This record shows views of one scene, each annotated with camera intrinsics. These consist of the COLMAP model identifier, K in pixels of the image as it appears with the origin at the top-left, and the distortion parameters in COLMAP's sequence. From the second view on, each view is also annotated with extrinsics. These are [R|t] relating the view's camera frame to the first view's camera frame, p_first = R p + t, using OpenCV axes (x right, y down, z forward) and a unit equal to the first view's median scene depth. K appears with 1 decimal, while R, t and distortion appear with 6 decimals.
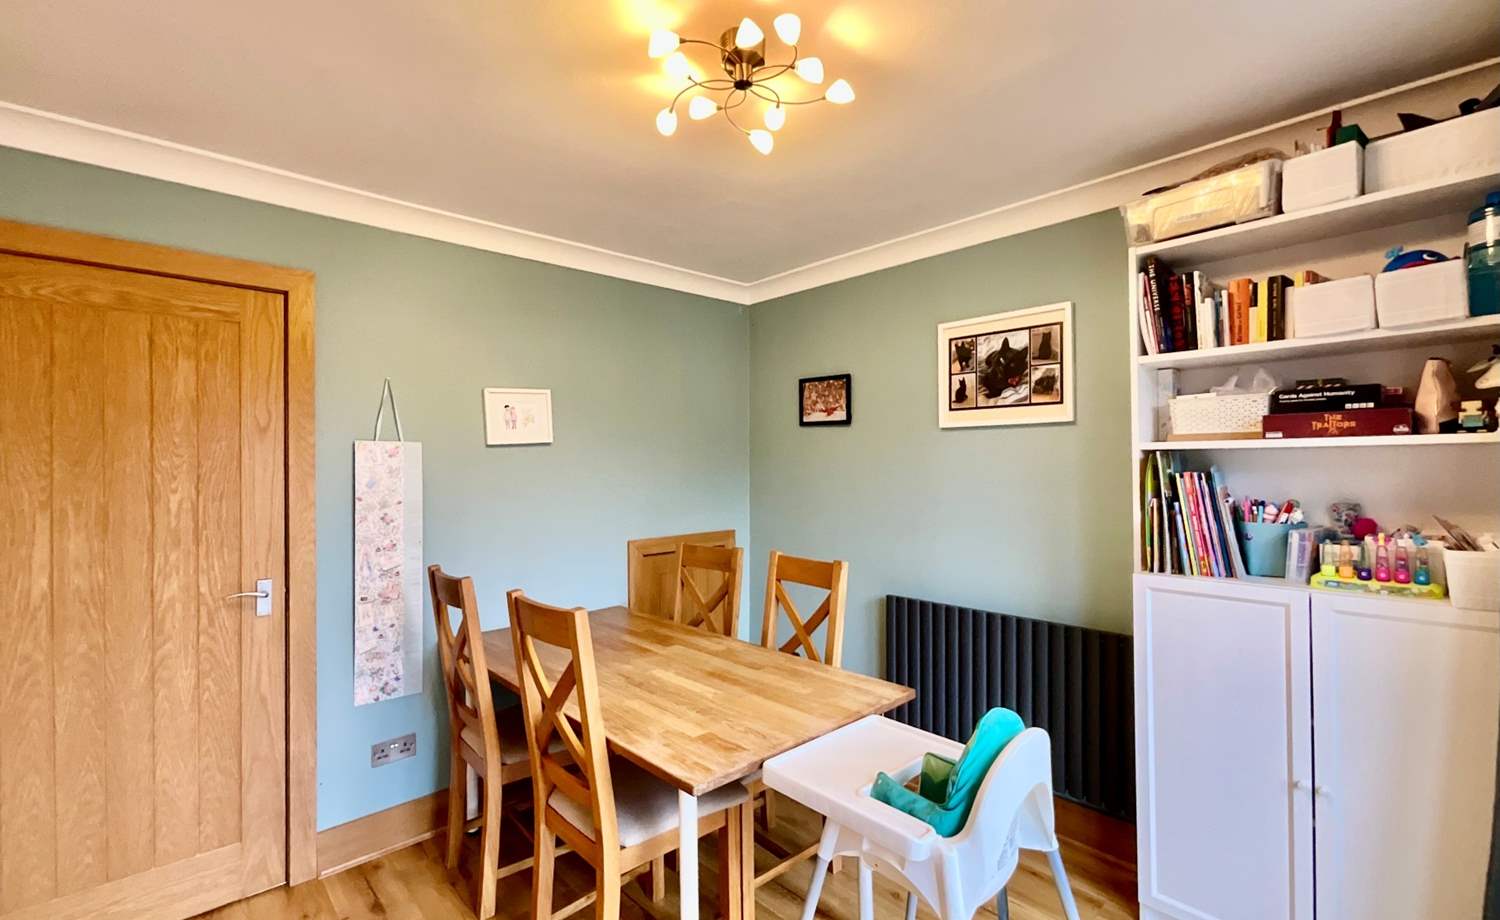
lens RADIAL K [[639.8, 0, 736.5], [0, 639.8, 462.8], [0, 0, 1]] dist [0.000982, 0.000055]
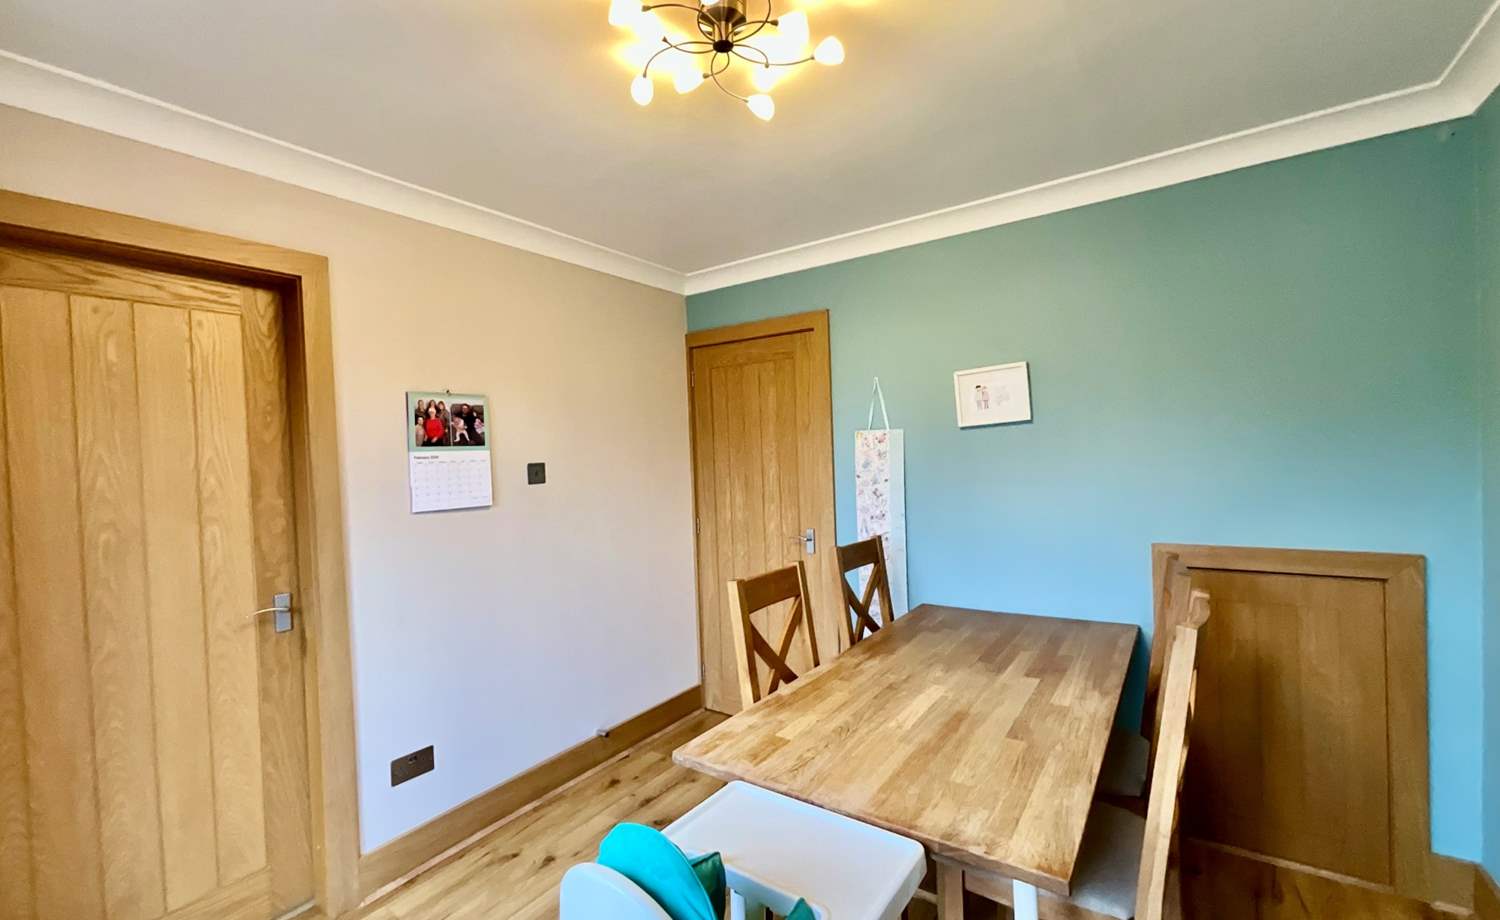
lens RADIAL K [[617.1, 0, 753.2], [0, 617.1, 461.1], [0, 0, 1]] dist [0.000813, -0.000111]
pose [[0.234247, 0.014087, -0.972075, 0.657533], [0.038796, 0.998963, 0.023825, -0.013859], [0.971403, -0.043293, 0.233458, 0.594043]]
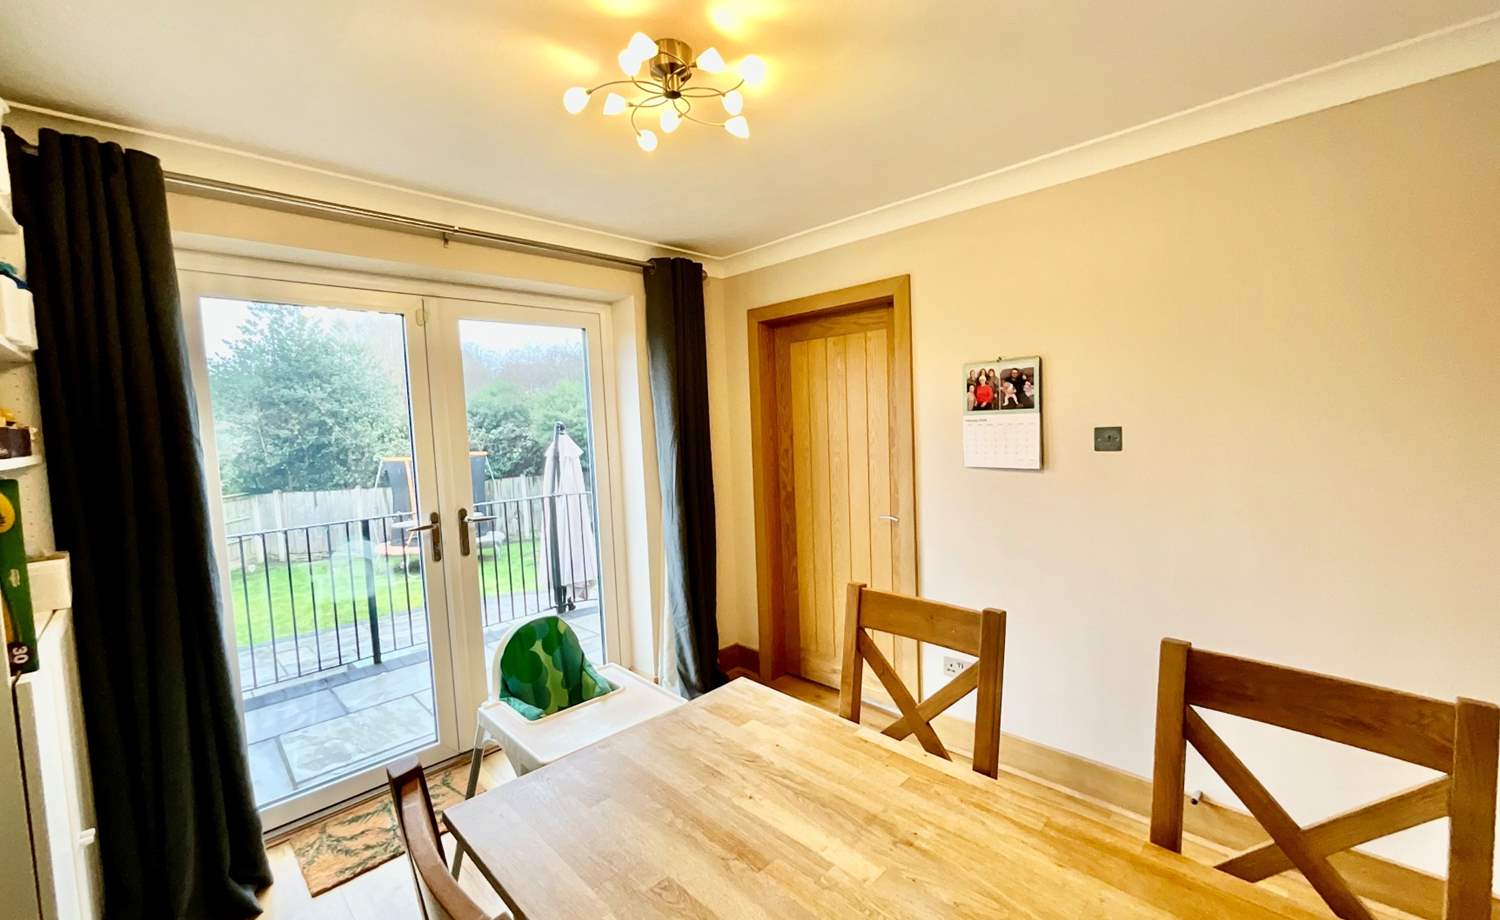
lens RADIAL K [[617.1, 0, 758.3], [0, 617.1, 461.4], [0, 0, 1]] dist [0.000813, -0.000111]
pose [[-0.996454, 0.051712, -0.066371, -0.023028], [0.047516, 0.996862, 0.063318, -0.034239], [0.069437, 0.059940, -0.995784, 1.521335]]
